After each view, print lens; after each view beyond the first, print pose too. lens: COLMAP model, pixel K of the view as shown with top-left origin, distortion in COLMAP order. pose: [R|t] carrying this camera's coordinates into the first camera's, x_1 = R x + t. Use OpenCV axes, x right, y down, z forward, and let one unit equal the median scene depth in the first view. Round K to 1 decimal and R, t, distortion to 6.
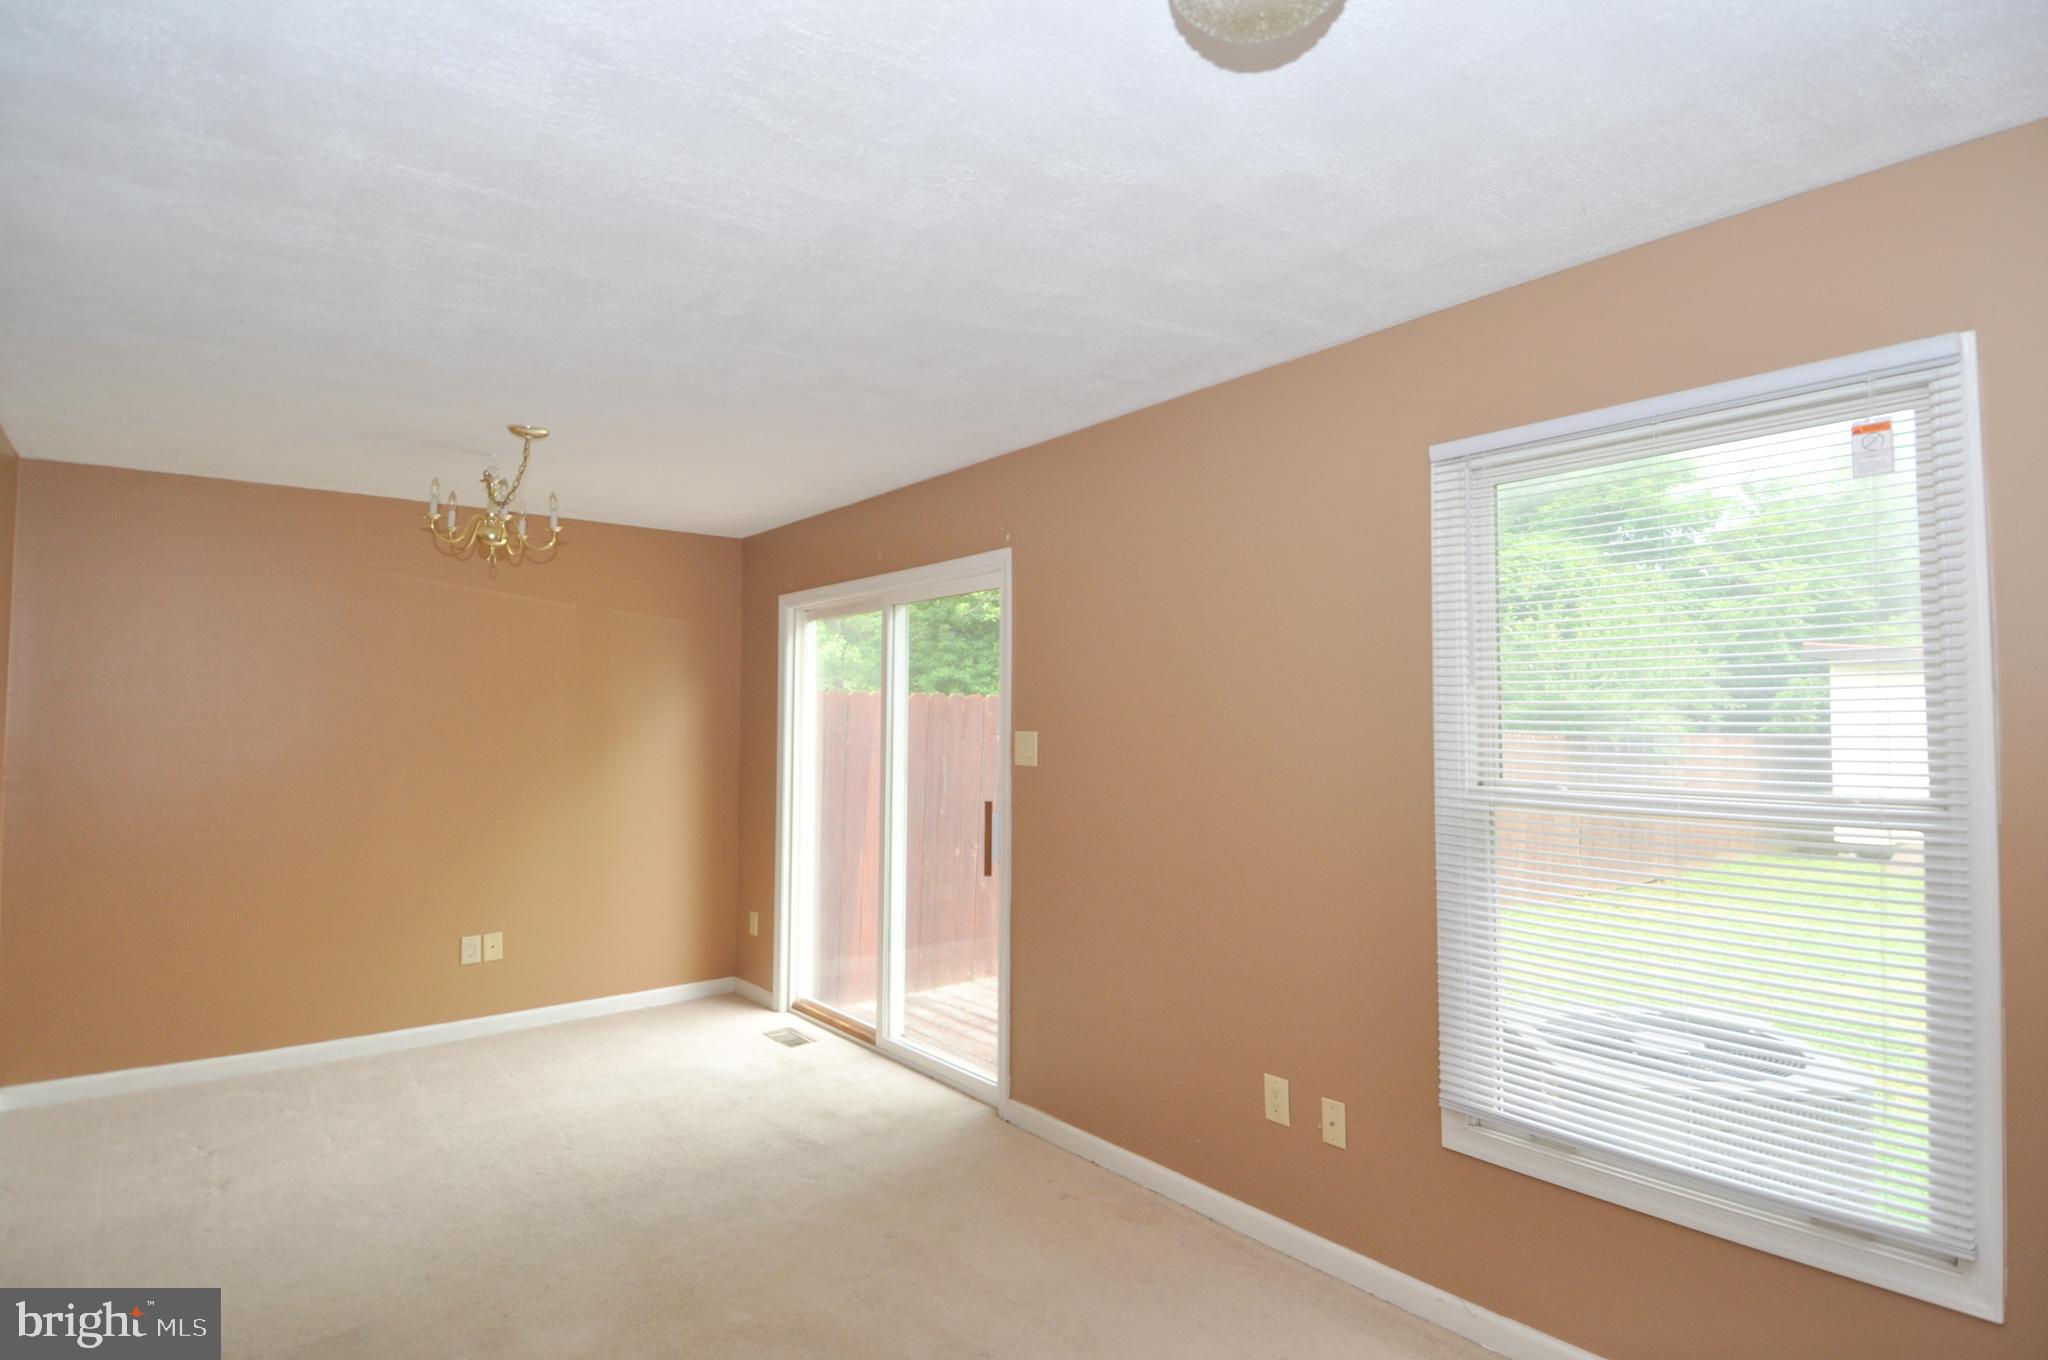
lens RADIAL K [[1068.7, 0, 1055.1], [0, 1068.7, 680.8], [0, 0, 1]] dist [0.037043, -0.044309]
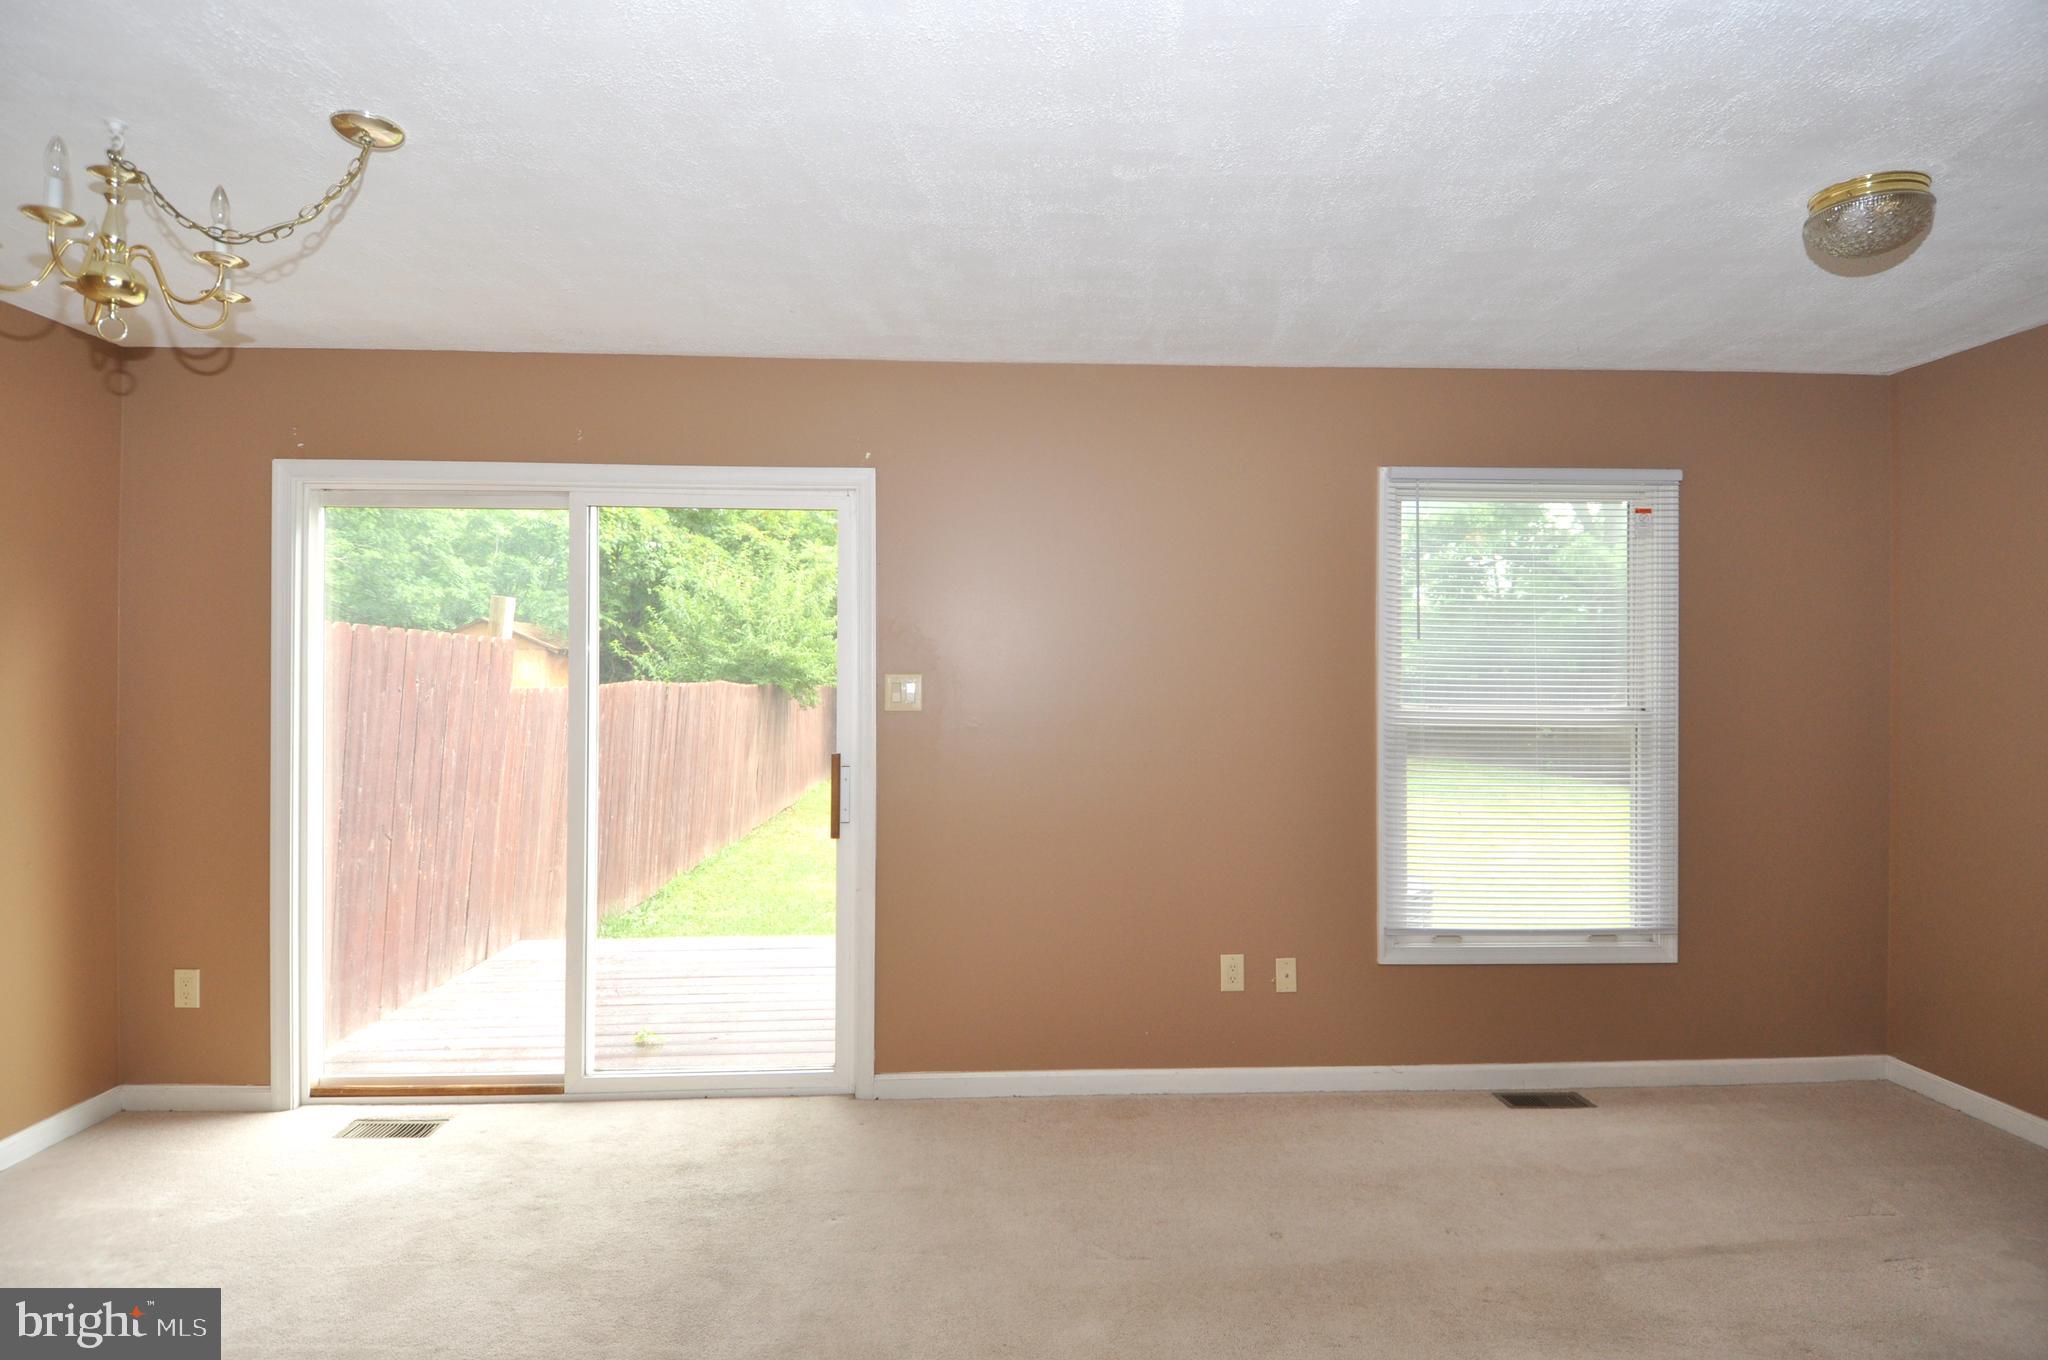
lens RADIAL K [[1068.7, 0, 1055.1], [0, 1068.7, 680.8], [0, 0, 1]] dist [0.037043, -0.044309]
pose [[0.587022, 0.001588, 0.809569, -0.677692], [-0.034987, 0.999114, 0.023409, 0.026889], [-0.808815, -0.042066, 0.586557, 0.345797]]
